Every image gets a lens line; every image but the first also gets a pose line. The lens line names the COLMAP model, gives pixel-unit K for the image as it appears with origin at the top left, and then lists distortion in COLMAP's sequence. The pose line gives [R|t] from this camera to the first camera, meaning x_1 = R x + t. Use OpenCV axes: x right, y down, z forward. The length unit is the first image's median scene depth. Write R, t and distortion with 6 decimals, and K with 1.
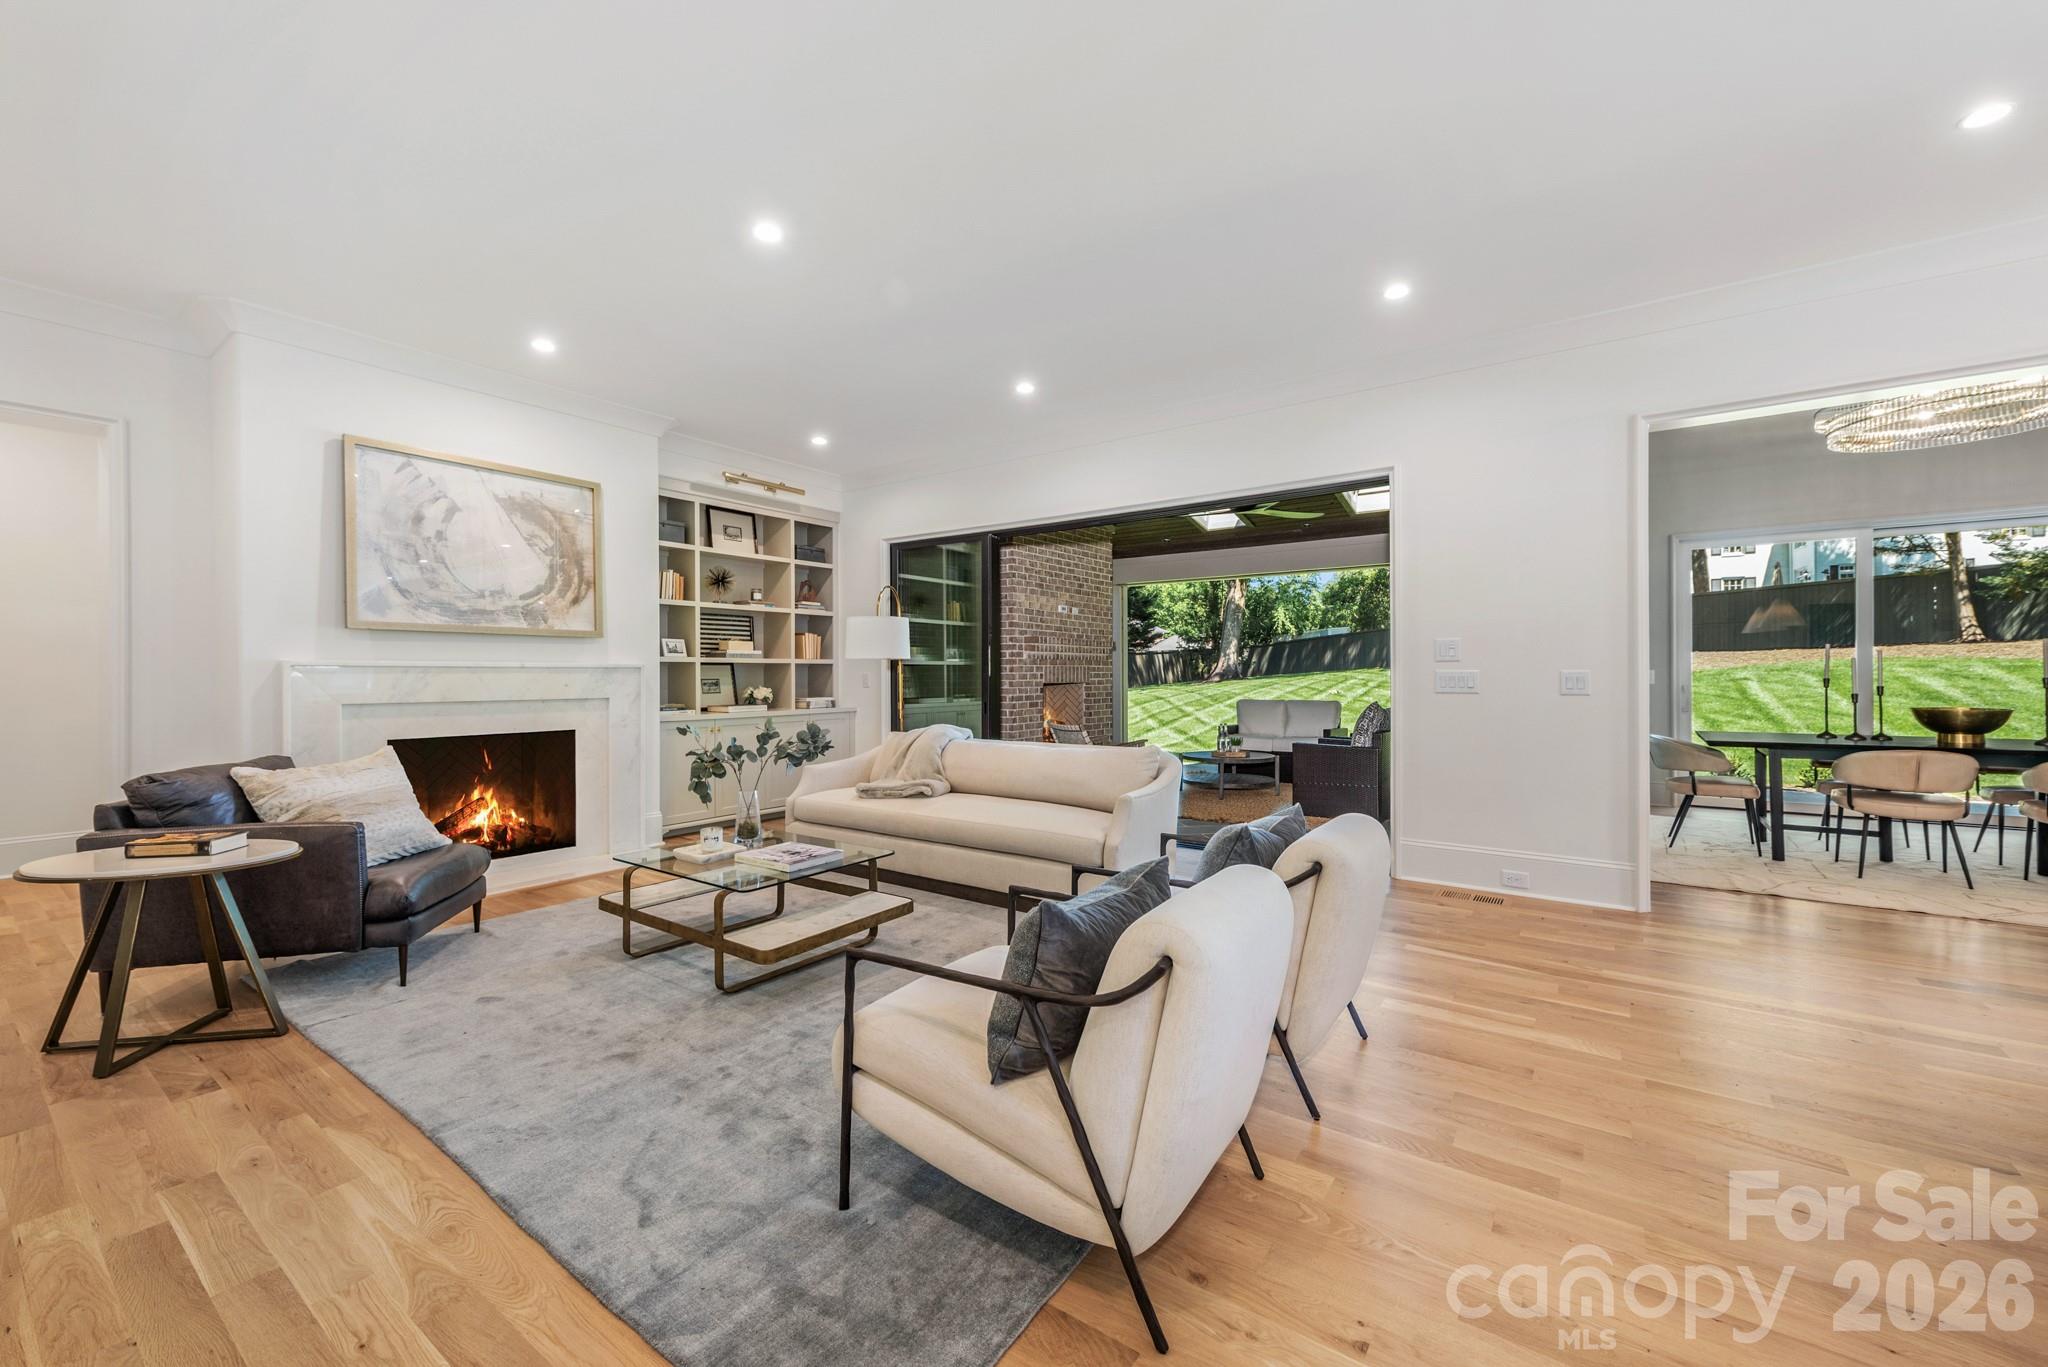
lens RADIAL K [[800.8, 0, 1035.6], [0, 800.8, 678.1], [0, 0, 1]] dist [0.009241, -0.000675]
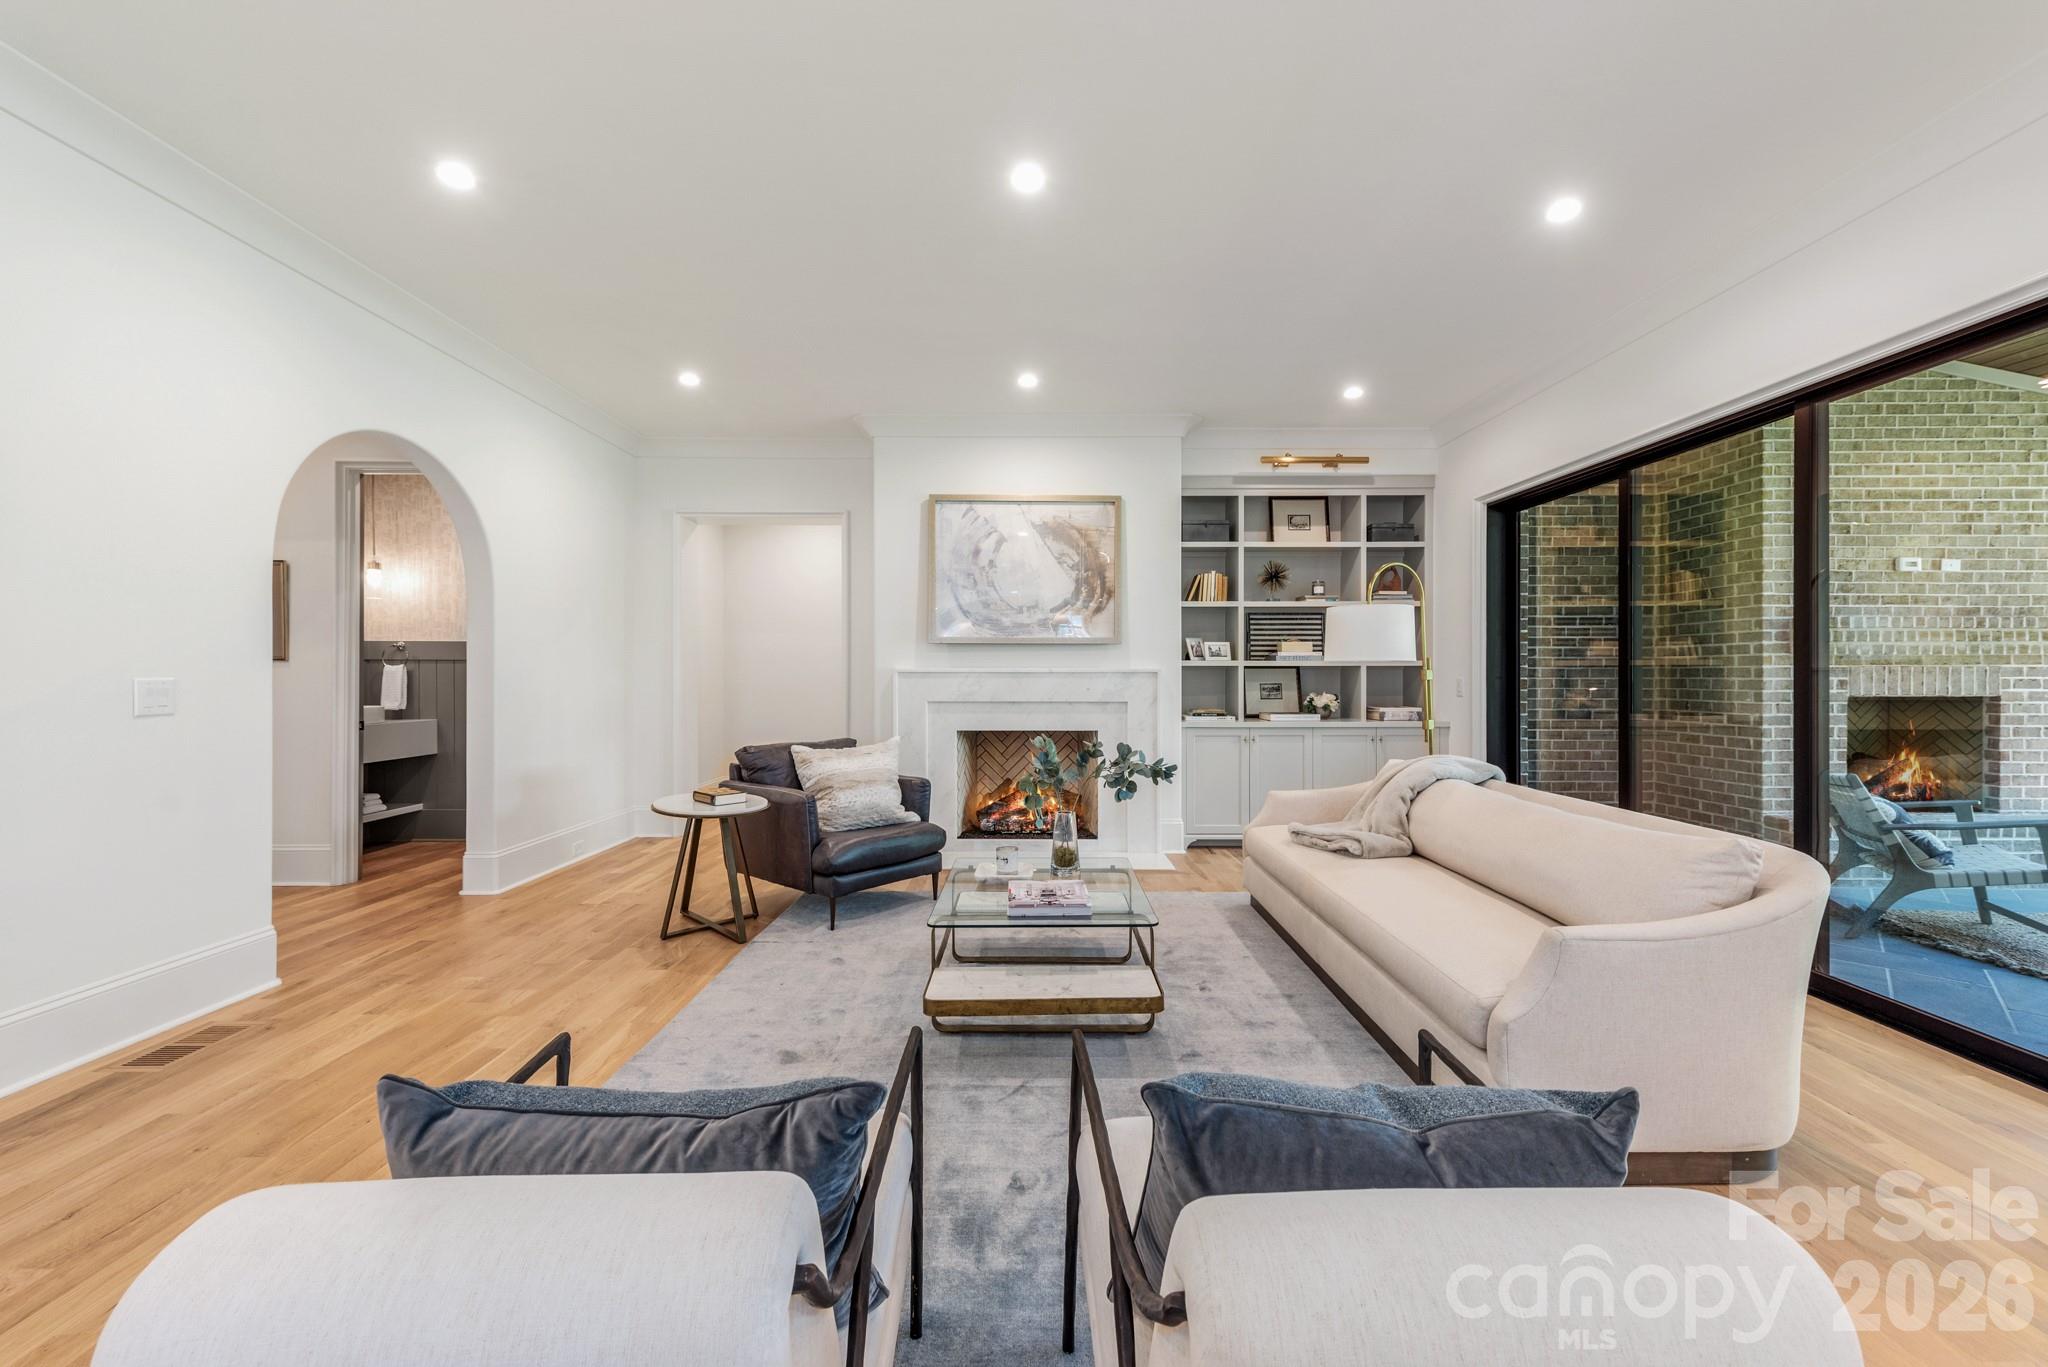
lens RADIAL K [[800.8, 0, 1035.6], [0, 800.8, 678.1], [0, 0, 1]] dist [0.009241, -0.000675]
pose [[0.585722, 0.006644, -0.810485, 0.238280], [-0.005648, 0.999976, 0.004116, -0.009805], [0.810493, 0.002166, 0.585745, 0.307022]]
